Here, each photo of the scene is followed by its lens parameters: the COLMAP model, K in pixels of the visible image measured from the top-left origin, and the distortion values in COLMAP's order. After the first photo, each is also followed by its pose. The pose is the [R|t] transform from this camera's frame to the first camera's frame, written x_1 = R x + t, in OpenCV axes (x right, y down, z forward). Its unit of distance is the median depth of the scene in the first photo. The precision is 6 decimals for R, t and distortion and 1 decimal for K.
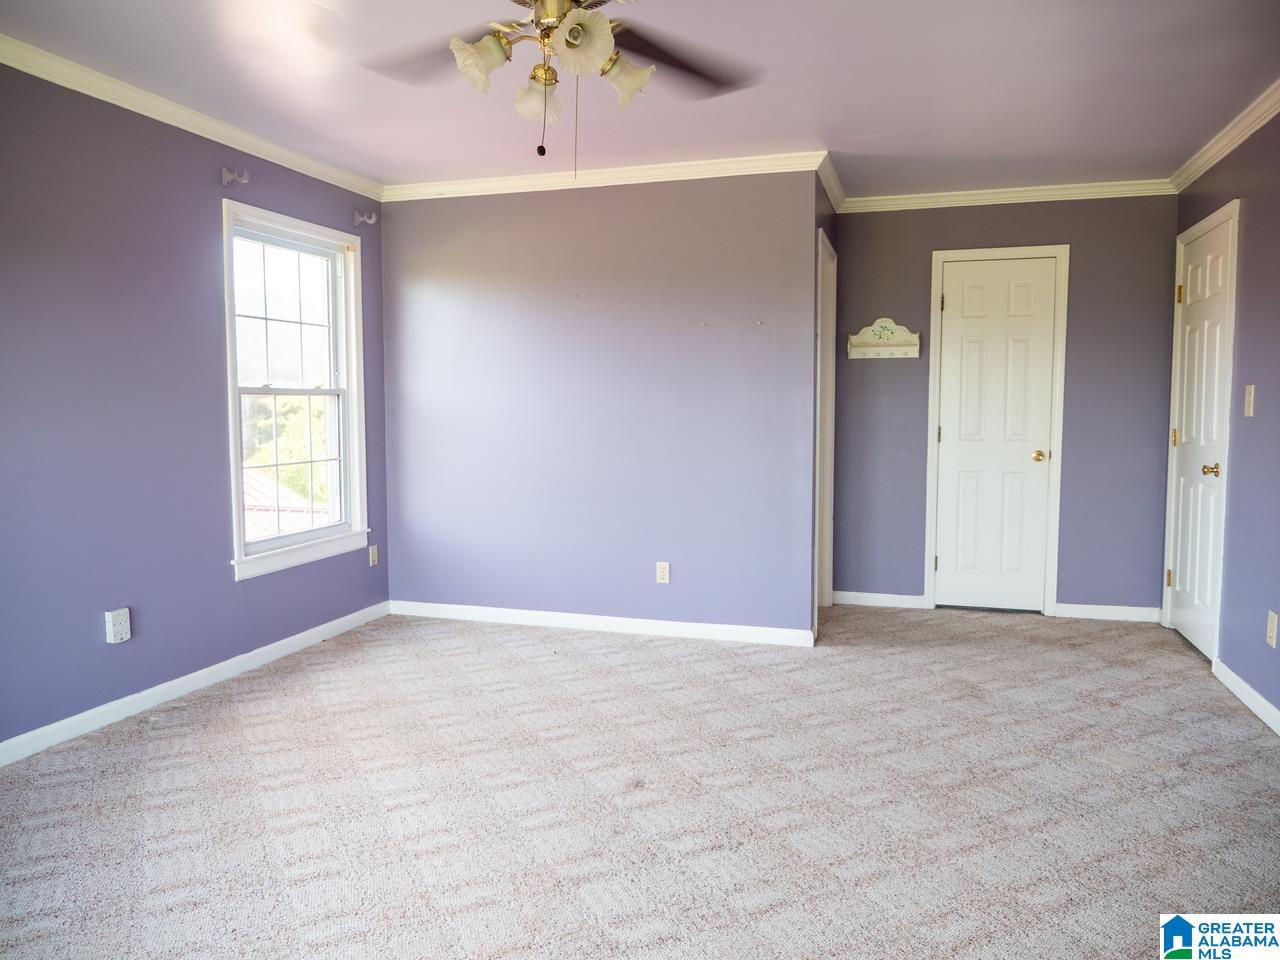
lens RADIAL K [[922.0, 0, 640.0], [0, 922.0, 480.0], [0, 0, 1]] dist [-0.020584, 0.005875]
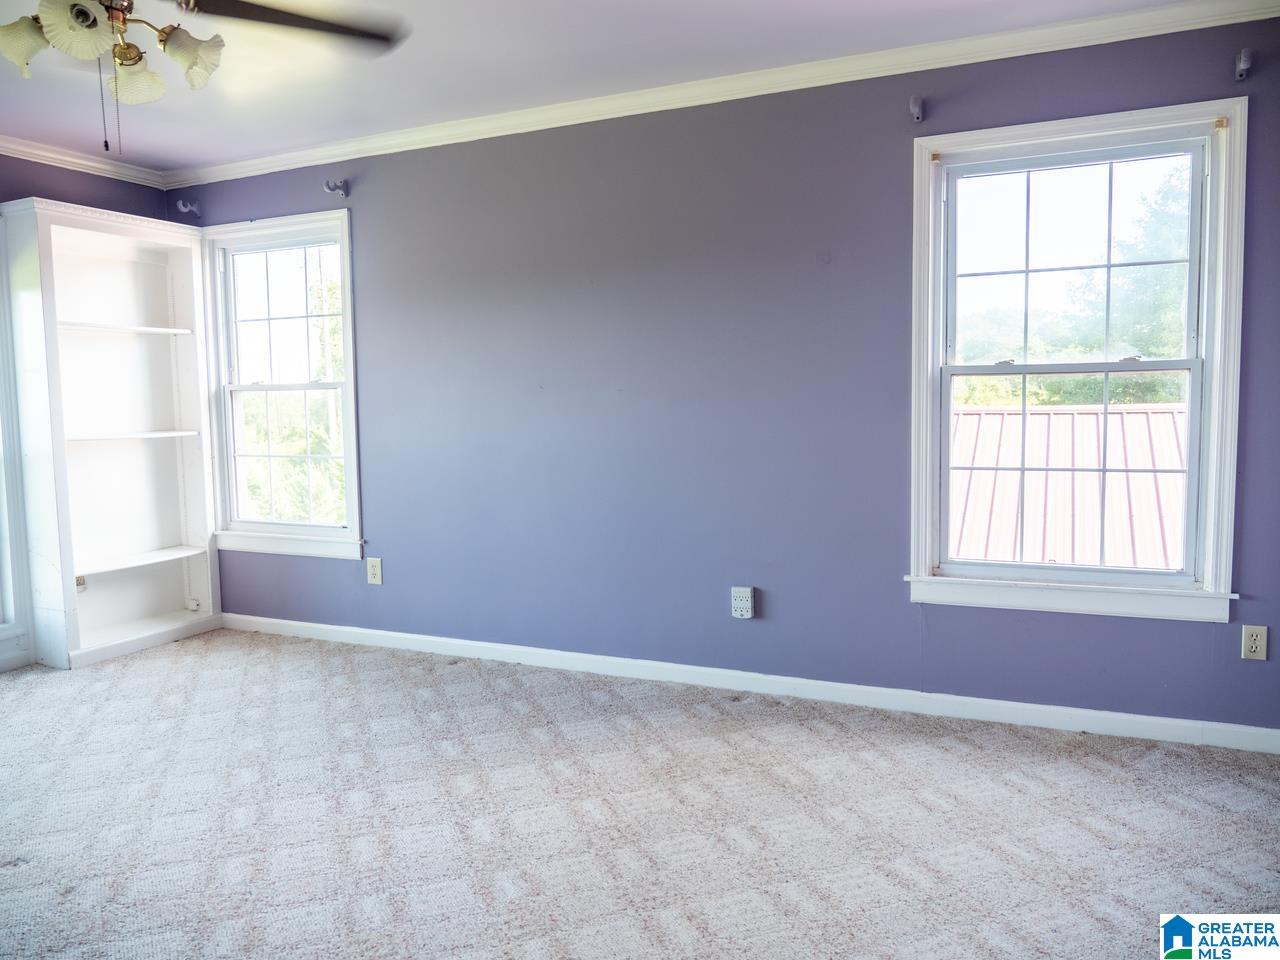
lens RADIAL K [[921.6, 0, 636.7], [0, 921.6, 477.3], [0, 0, 1]] dist [-0.028093, 0.013471]
pose [[-0.135300, 0.091438, -0.986576, 0.408024], [-0.060732, 0.993095, 0.100371, -0.070690], [0.988942, 0.073497, -0.128812, 0.853241]]
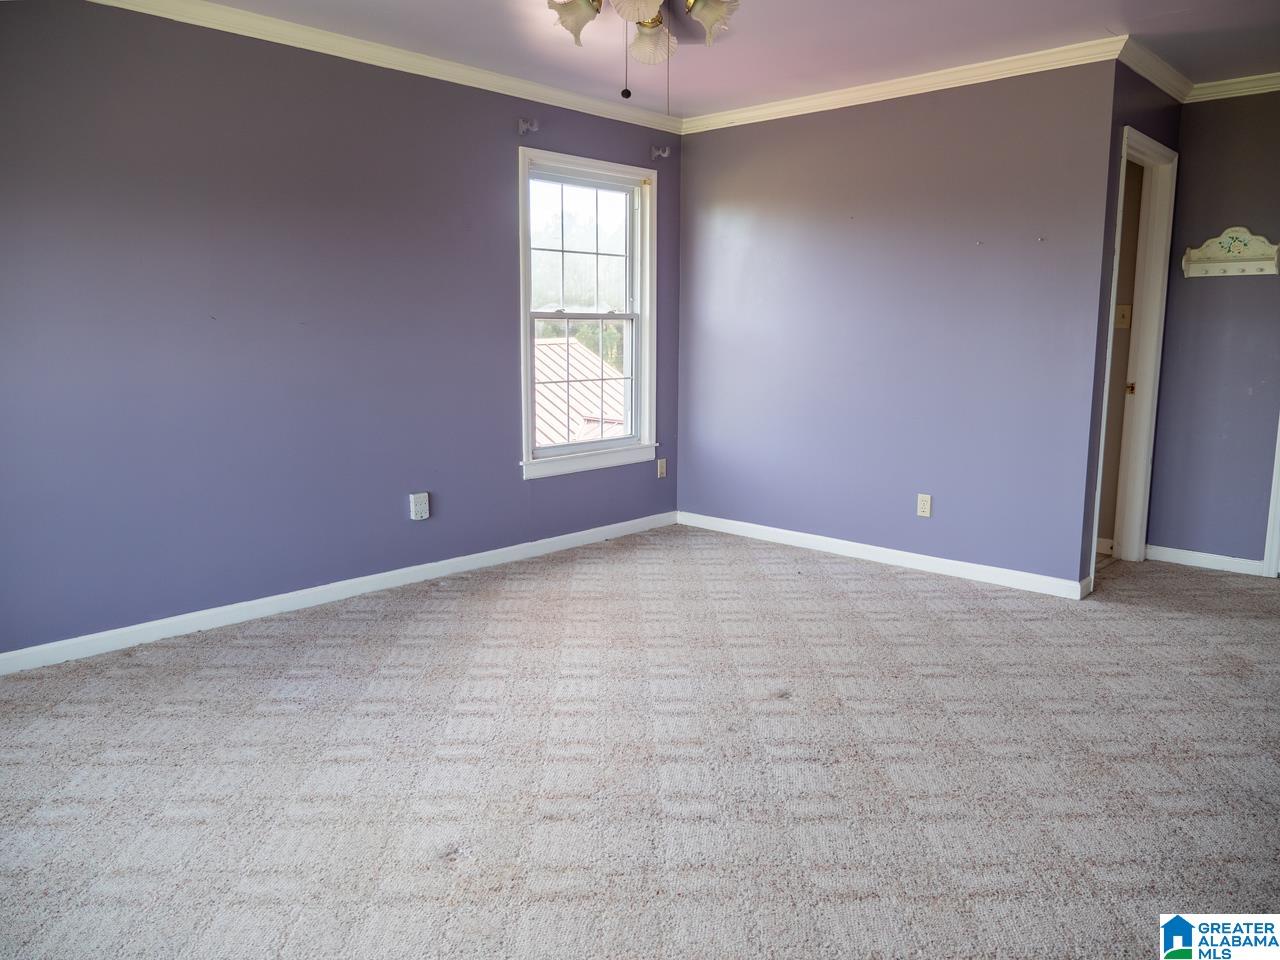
lens RADIAL K [[935.4, 0, 640.0], [0, 935.4, 480.0], [0, 0, 1]] dist [-0.025185, 0.010439]
pose [[0.898751, 0.073253, -0.432296, 0.209368], [-0.039210, 0.995423, 0.087157, 0.000657], [0.436702, -0.061382, 0.897510, -0.006498]]
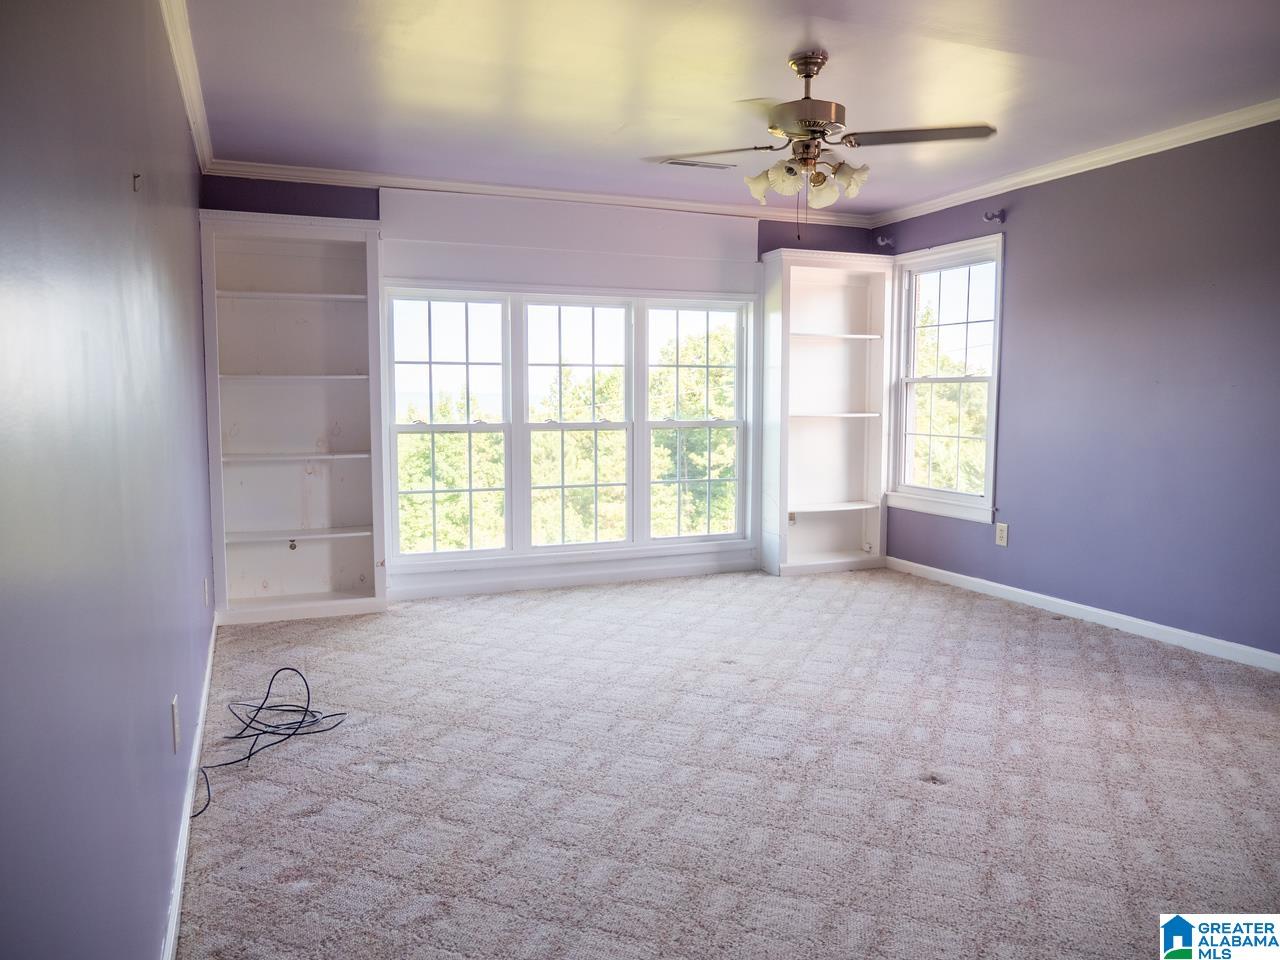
lens RADIAL K [[921.6, 0, 636.7], [0, 921.6, 477.3], [0, 0, 1]] dist [-0.028093, 0.013471]
pose [[-0.776262, 0.061079, -0.627444, 0.600788], [-0.045094, 0.987366, 0.151904, -0.086946], [0.628795, 0.146211, -0.763701, 1.071365]]
